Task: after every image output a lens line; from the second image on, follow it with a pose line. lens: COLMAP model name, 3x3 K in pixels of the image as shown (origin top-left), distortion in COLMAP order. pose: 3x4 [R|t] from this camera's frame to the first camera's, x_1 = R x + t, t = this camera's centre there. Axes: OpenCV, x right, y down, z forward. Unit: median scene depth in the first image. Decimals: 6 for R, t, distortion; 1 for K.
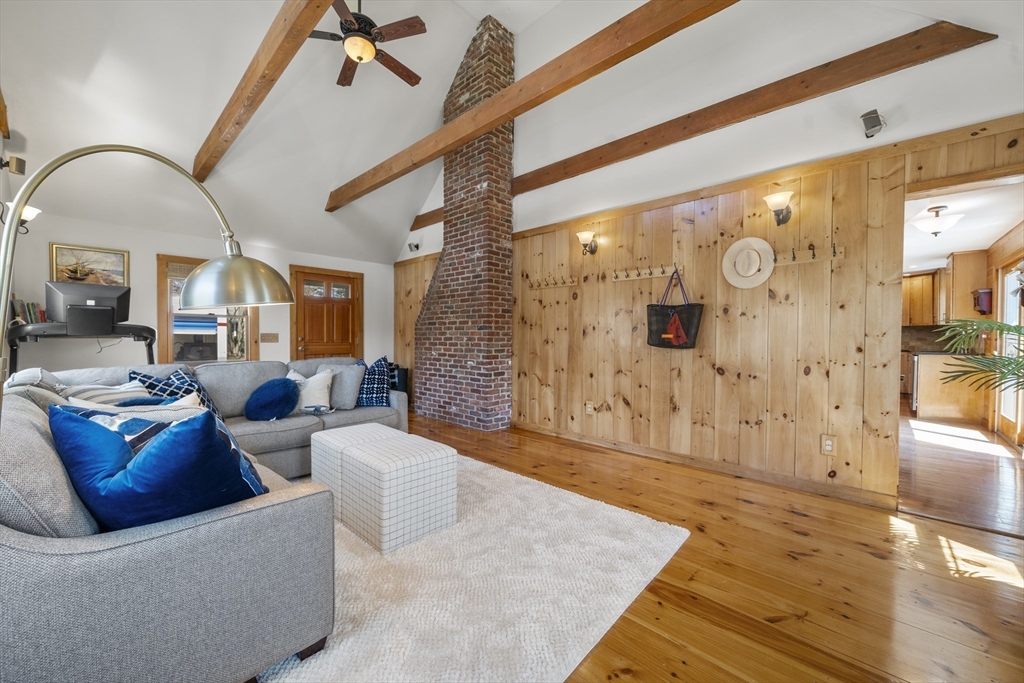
lens RADIAL K [[390.0, 0, 512.0], [0, 390.0, 341.5], [0, 0, 1]] dist [0.000607, -0.000003]
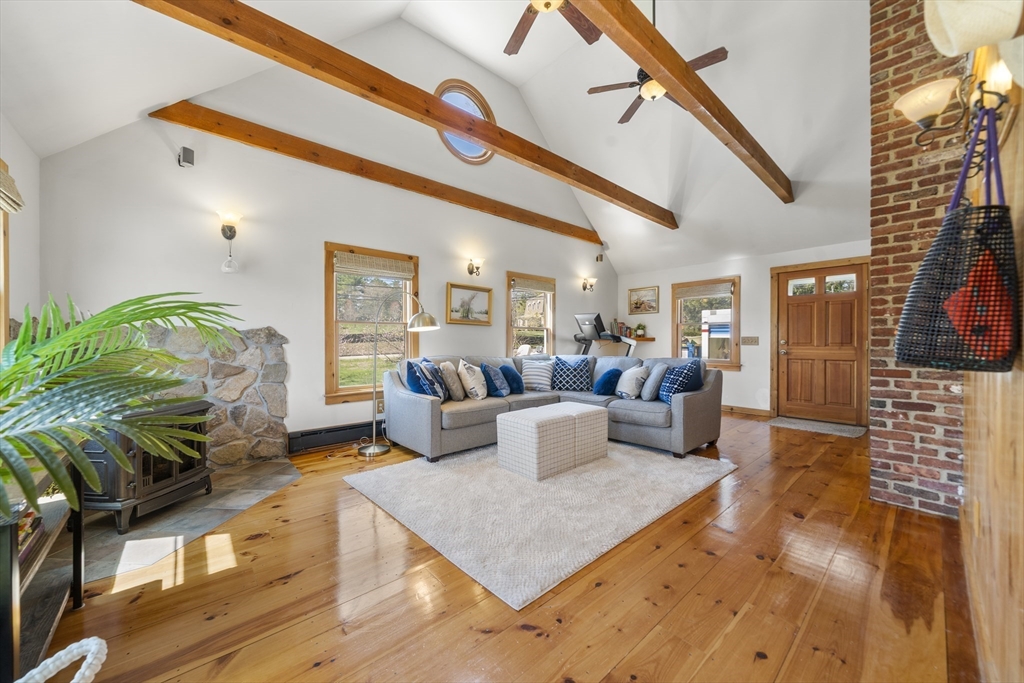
lens RADIAL K [[380.0, 0, 512.0], [0, 380.0, 341.5], [0, 0, 1]] dist [0.000245, 0.000006]
pose [[-0.091110, -0.000913, -0.995840, 0.602165], [-0.011567, 0.999933, 0.000142, -0.000163], [0.995774, 0.011531, -0.091115, 0.549647]]
